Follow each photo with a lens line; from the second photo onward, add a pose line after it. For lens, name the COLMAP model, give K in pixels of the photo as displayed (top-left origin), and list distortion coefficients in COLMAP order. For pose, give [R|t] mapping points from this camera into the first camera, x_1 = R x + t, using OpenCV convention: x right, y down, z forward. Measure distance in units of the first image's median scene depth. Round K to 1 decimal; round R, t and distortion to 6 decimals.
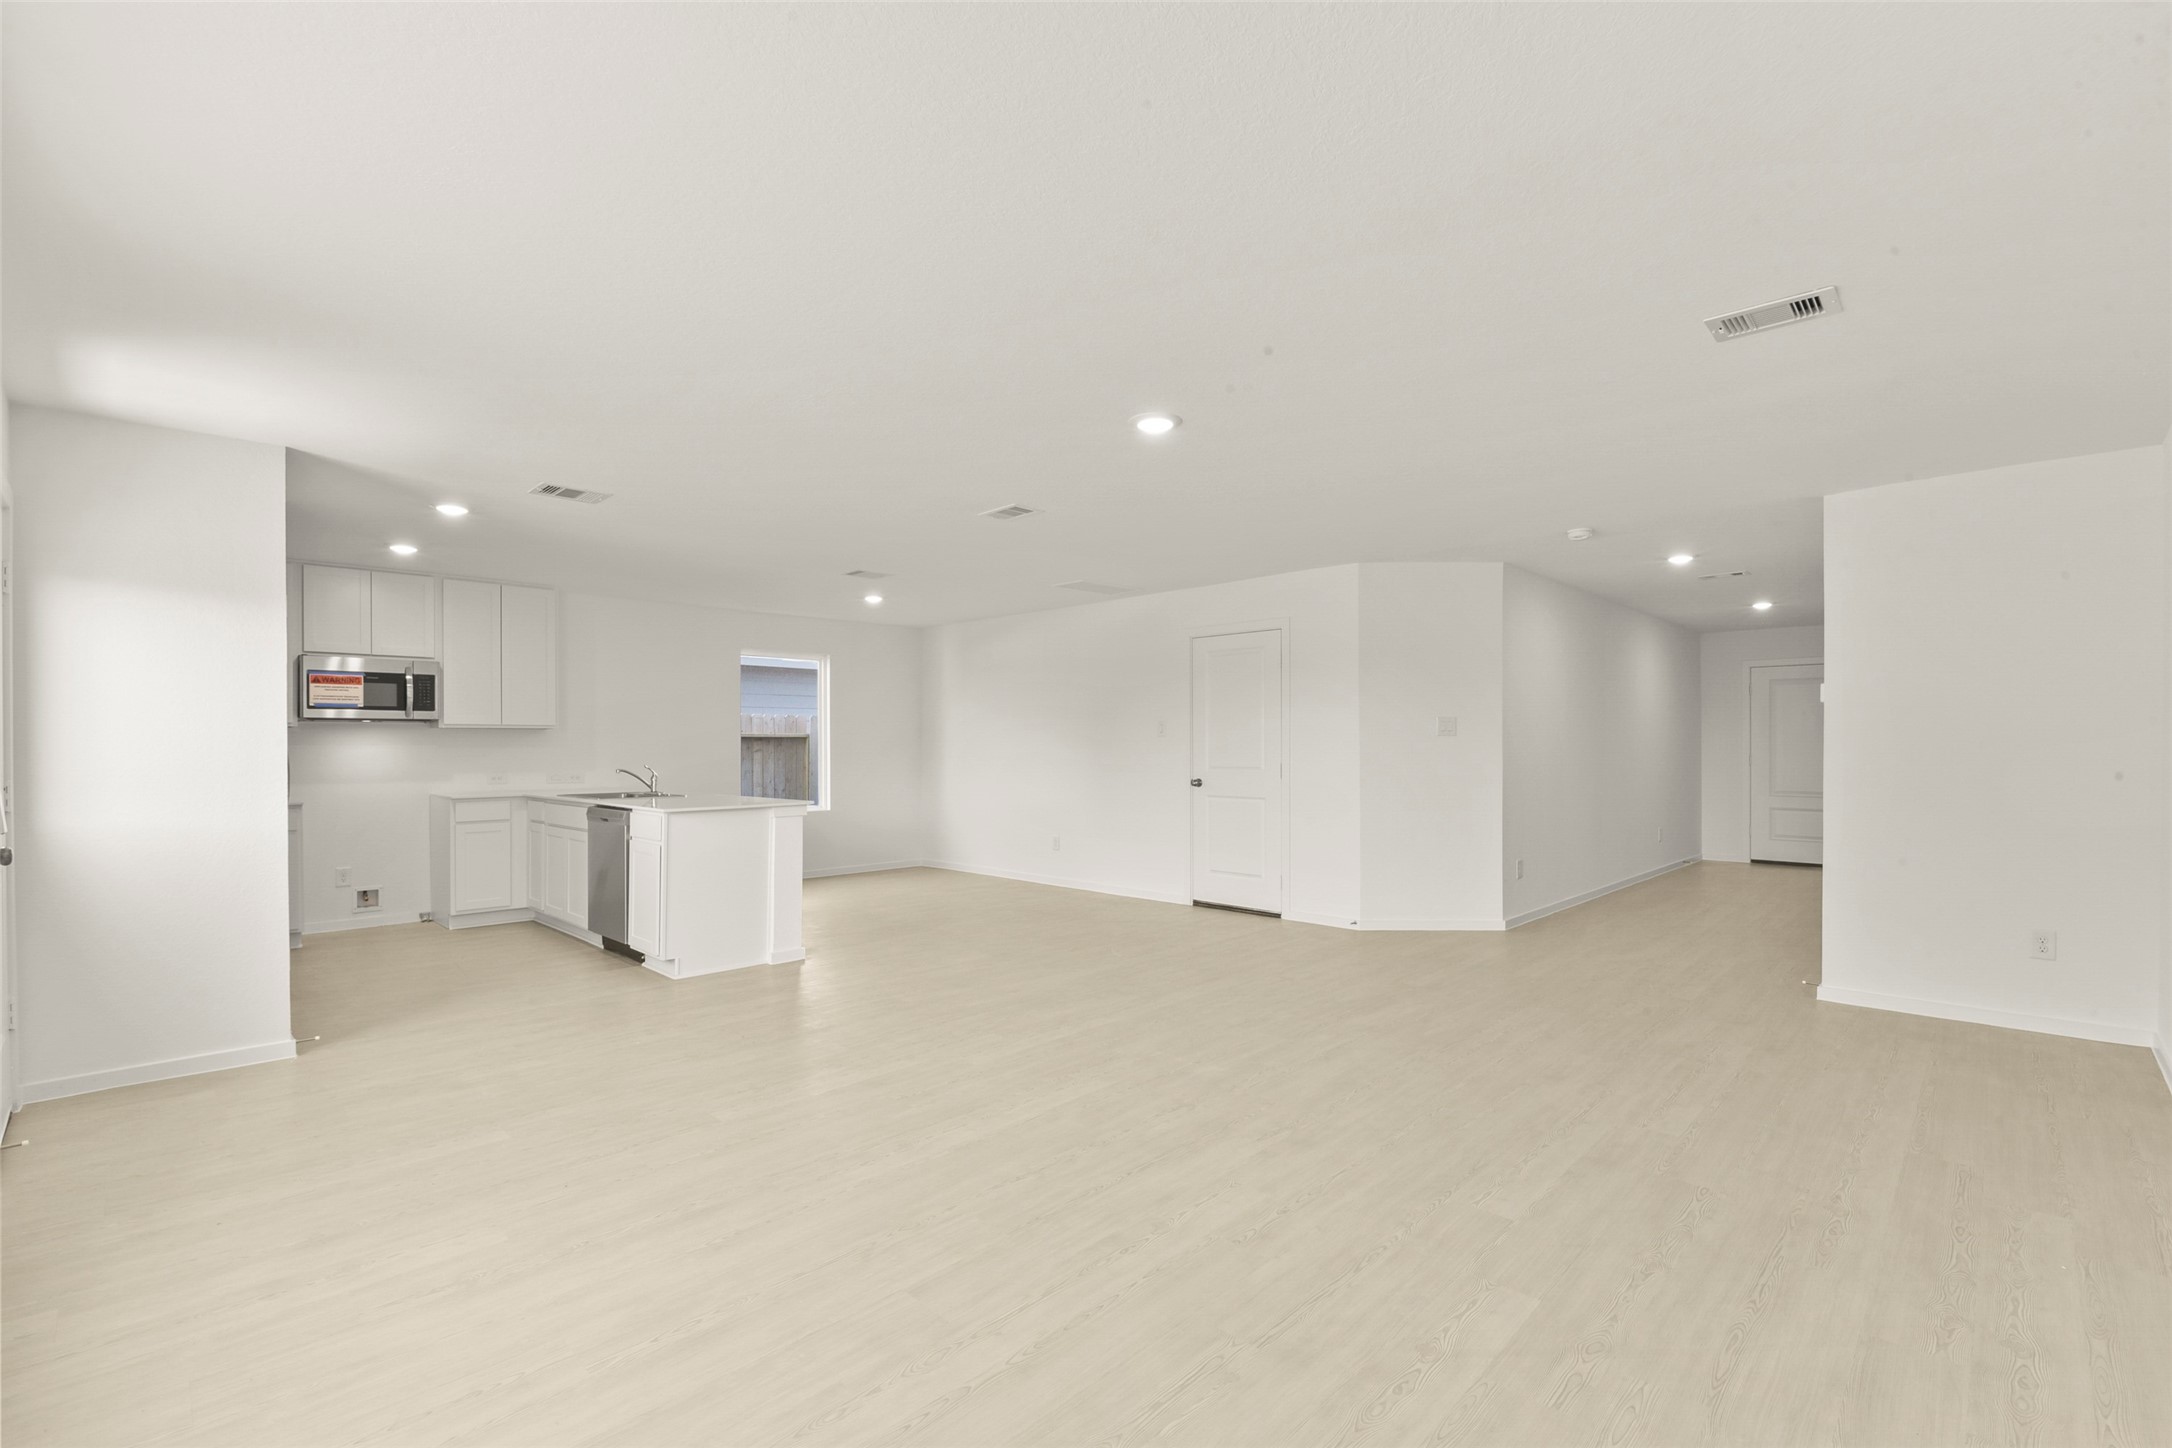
lens RADIAL K [[946.5, 0, 1085.0], [0, 946.5, 749.4], [0, 0, 1]] dist [-0.004171, -0.000237]
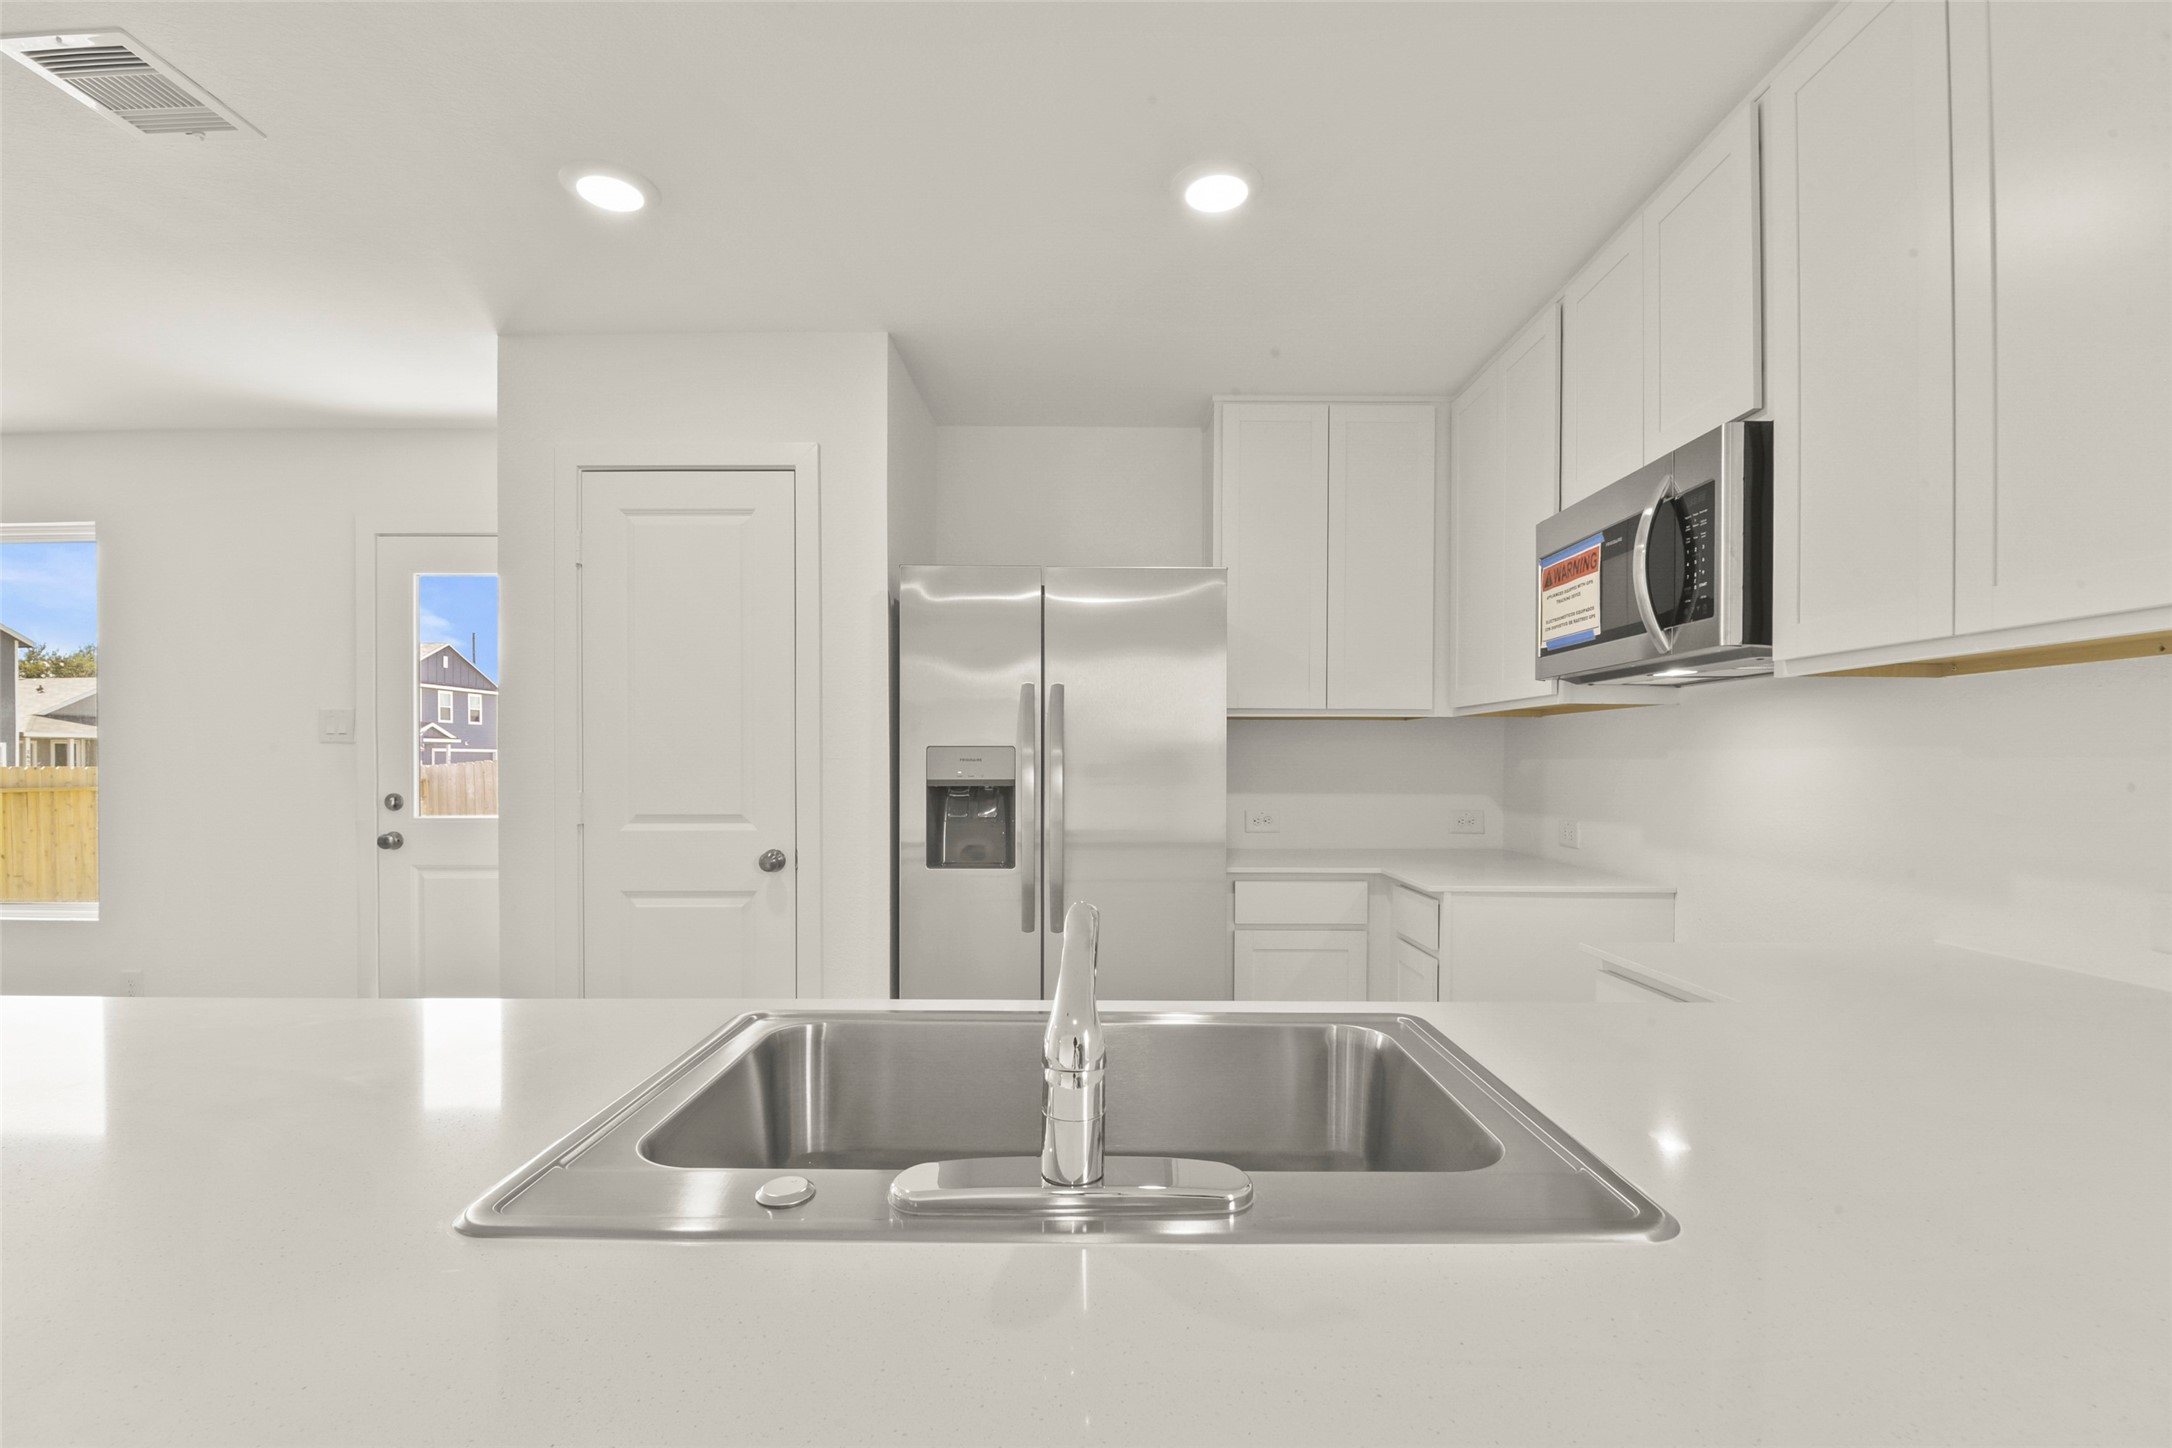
lens RADIAL K [[946.5, 0, 1085.0], [0, 946.5, 749.4], [0, 0, 1]] dist [-0.004171, -0.000237]
pose [[-0.716659, -0.014553, -0.697272, -0.381670], [-0.017345, 0.999845, -0.003041, 0.000040], [0.697208, 0.009915, -0.716800, 1.070984]]
